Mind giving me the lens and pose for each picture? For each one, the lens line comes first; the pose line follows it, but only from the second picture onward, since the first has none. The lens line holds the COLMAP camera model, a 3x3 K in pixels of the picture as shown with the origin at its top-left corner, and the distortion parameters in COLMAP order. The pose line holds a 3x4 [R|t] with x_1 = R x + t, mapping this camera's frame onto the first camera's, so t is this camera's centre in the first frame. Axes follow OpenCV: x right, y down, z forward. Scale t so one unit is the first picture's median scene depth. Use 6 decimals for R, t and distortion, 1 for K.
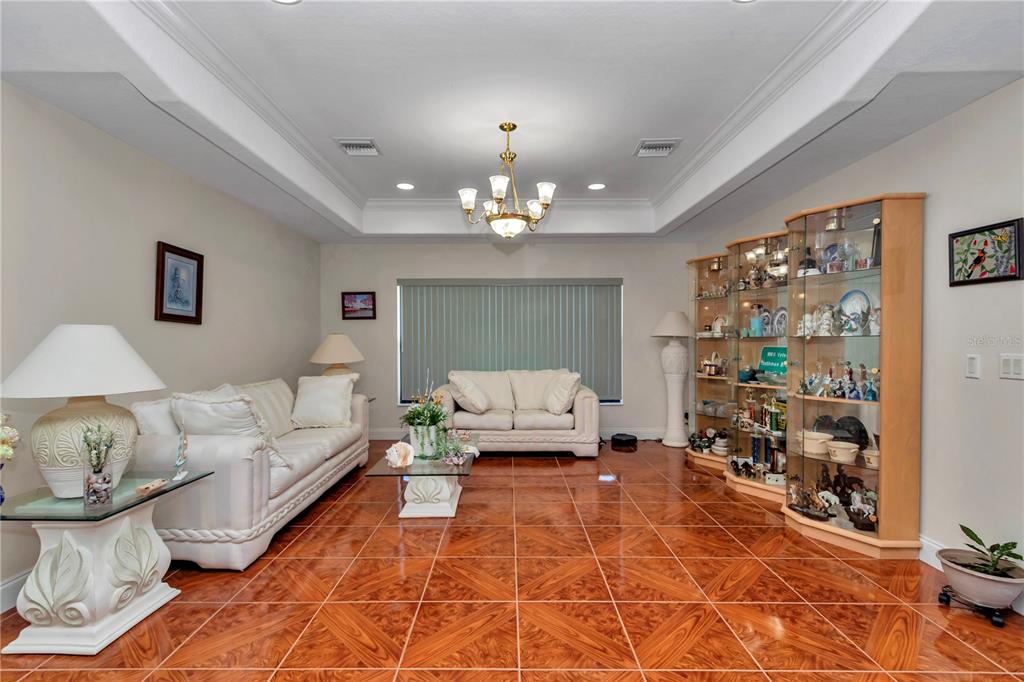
lens RADIAL K [[472.4, 0, 508.5], [0, 472.4, 344.6], [0, 0, 1]] dist [0.007800, -0.002406]
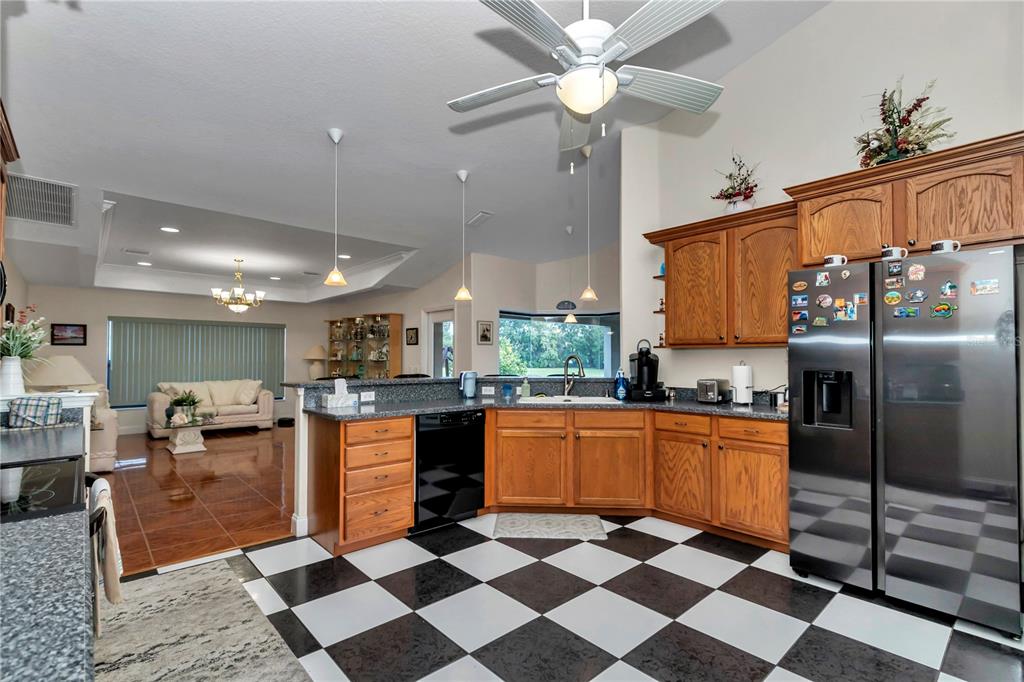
lens RADIAL K [[472.4, 0, 510.6], [0, 472.4, 351.9], [0, 0, 1]] dist [0.007800, -0.002406]
pose [[0.740951, 0.012755, 0.671438, -0.337410], [0.003910, 0.999721, -0.023306, -0.000261], [-0.671548, 0.019894, 0.740694, -0.892878]]
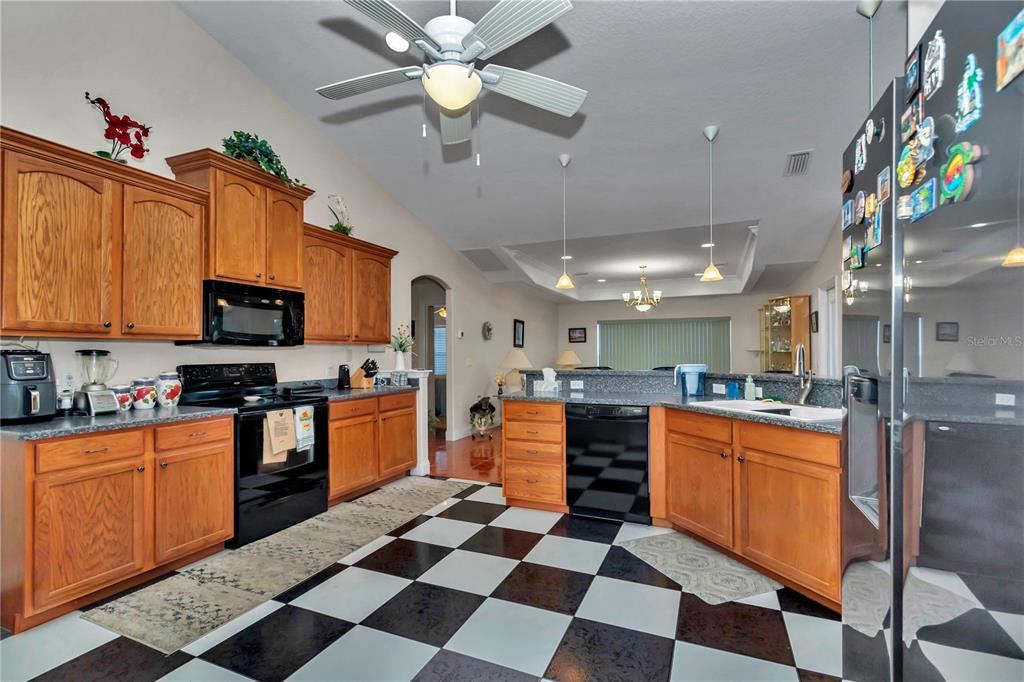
lens RADIAL K [[472.4, 0, 505.0], [0, 472.4, 350.4], [0, 0, 1]] dist [0.007800, -0.002406]
pose [[0.913975, -0.004698, -0.405743, 0.221598], [0.000100, 0.999936, -0.011351, 0.000785], [0.405770, 0.010334, 0.913917, -1.003195]]
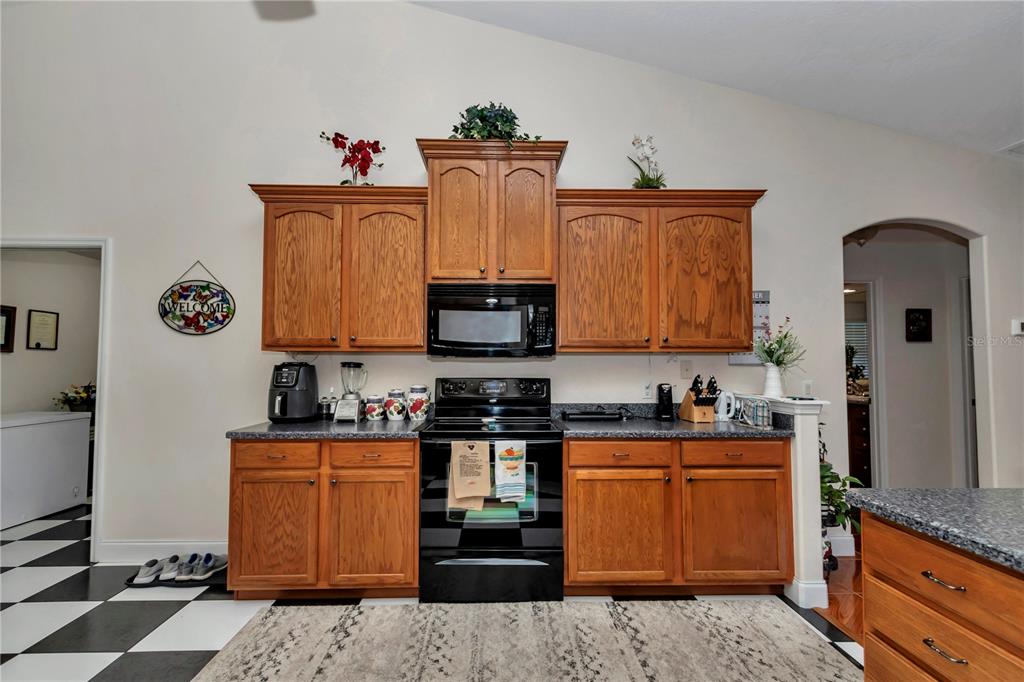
lens RADIAL K [[472.4, 0, 507.8], [0, 472.4, 346.9], [0, 0, 1]] dist [0.007800, -0.002406]
pose [[0.023814, -0.036640, -0.999045, 0.171558], [-0.009484, 0.999275, -0.036875, -0.005007], [0.999671, 0.010354, 0.023449, -0.507397]]
